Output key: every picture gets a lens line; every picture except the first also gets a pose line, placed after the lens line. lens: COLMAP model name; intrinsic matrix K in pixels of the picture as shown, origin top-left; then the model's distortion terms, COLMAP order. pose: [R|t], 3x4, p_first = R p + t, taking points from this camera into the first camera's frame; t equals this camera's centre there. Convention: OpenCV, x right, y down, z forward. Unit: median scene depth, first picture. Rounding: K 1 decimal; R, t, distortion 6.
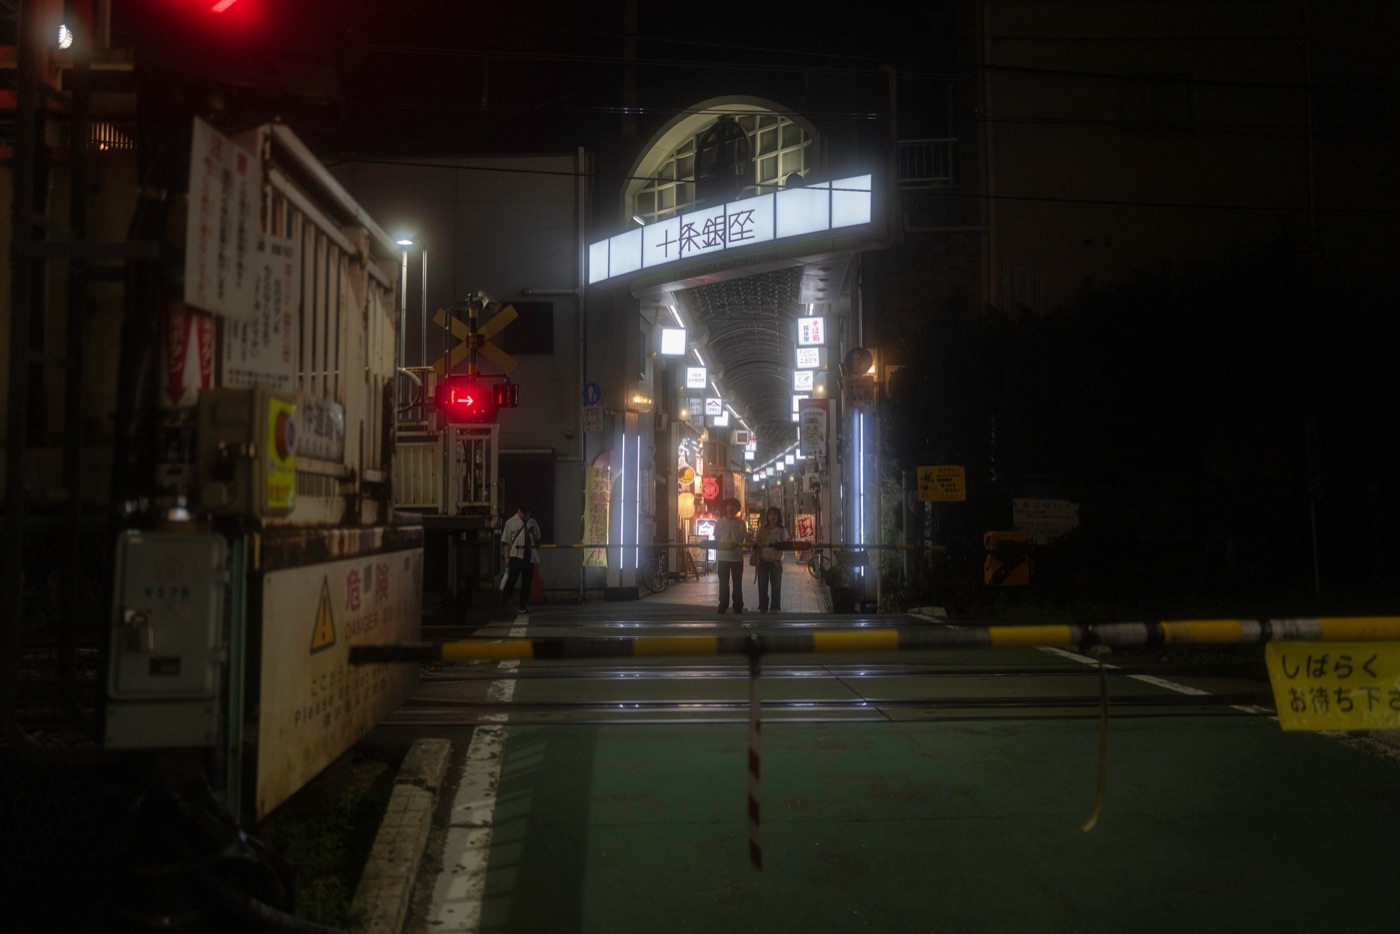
lens RADIAL K [[1114.7, 0, 702.3], [0, 1114.7, 466.4], [0, 0, 1]] dist [-0.009910, 0.007213]
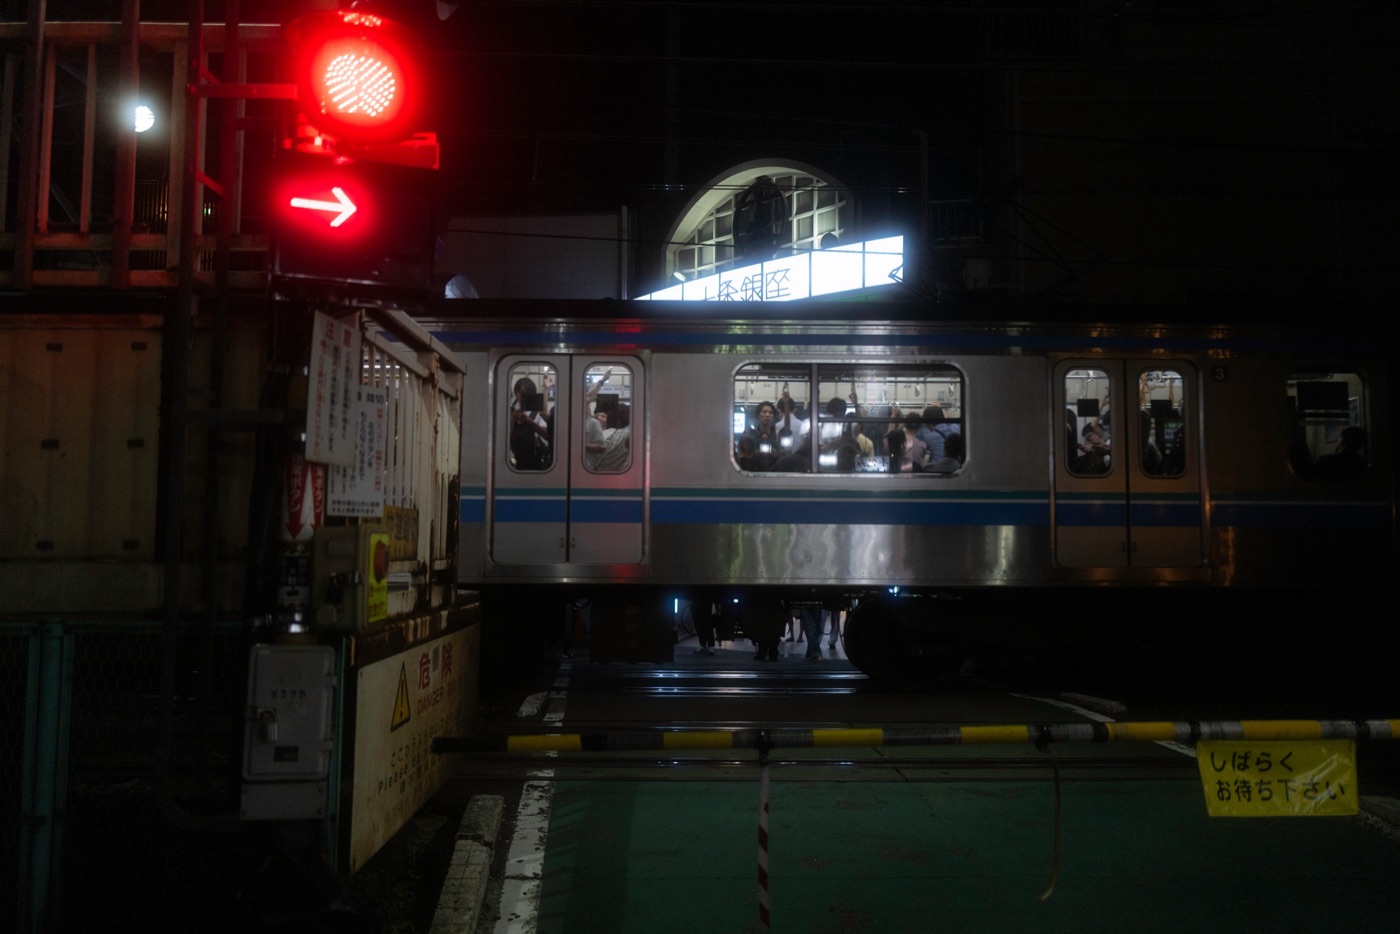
lens RADIAL K [[1114.7, 0, 700.4], [0, 1114.7, 462.9], [0, 0, 1]] dist [-0.009910, 0.007213]
pose [[0.999231, 0.001257, -0.039178, 0.017414], [-0.002552, 0.999452, -0.033010, -0.068679], [0.039115, 0.033085, 0.998687, -0.151688]]
